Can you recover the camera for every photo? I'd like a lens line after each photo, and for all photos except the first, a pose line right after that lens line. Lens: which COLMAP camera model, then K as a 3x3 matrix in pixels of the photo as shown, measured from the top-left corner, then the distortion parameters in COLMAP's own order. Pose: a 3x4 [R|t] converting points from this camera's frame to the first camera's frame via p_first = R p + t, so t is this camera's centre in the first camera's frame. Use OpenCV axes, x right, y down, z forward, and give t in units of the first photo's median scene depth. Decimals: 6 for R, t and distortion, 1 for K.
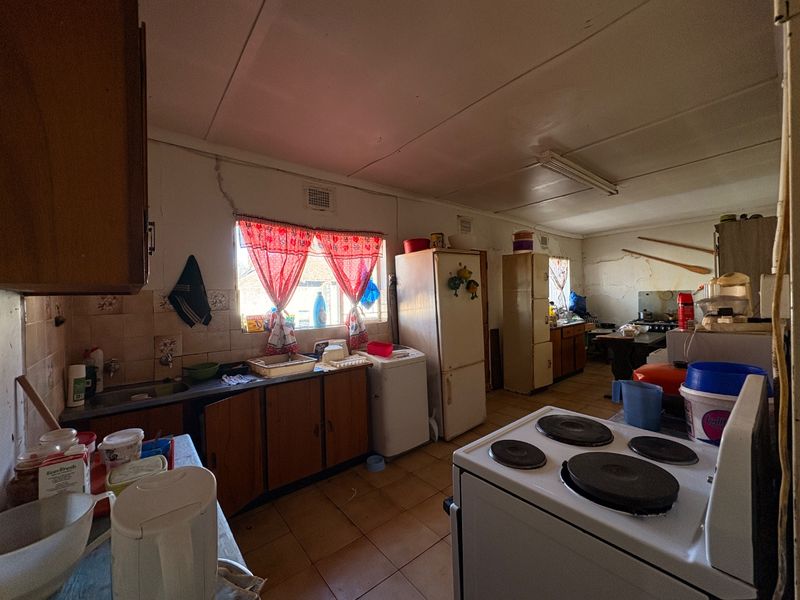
lens RADIAL K [[321.5, 0, 401.9], [0, 321.5, 300.0], [0, 0, 1]] dist [-0.001814, -0.000179]
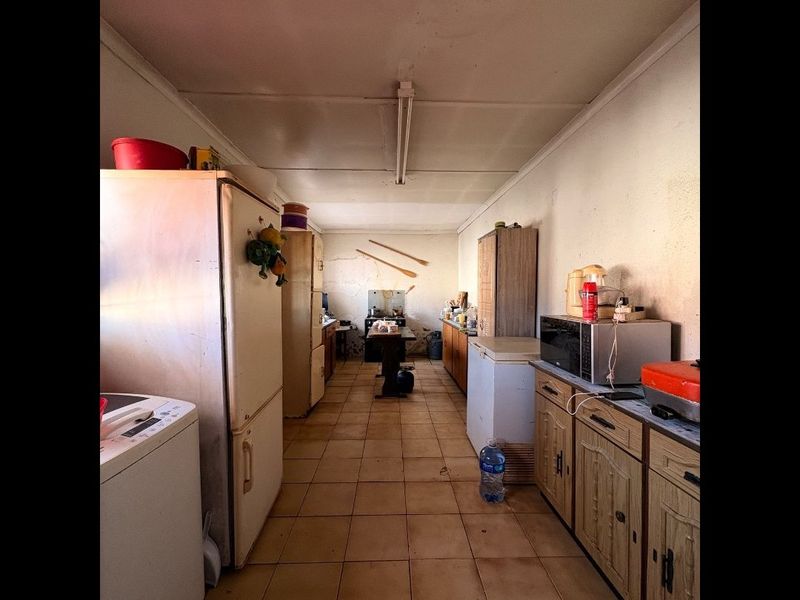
lens RADIAL K [[321.5, 0, 402.3], [0, 321.5, 301.1], [0, 0, 1]] dist [-0.001814, -0.000179]
pose [[0.609929, 0.011898, 0.792366, -0.099310], [-0.016627, 0.999859, -0.002215, 0.022198], [-0.792281, -0.011824, 0.610041, 0.477053]]
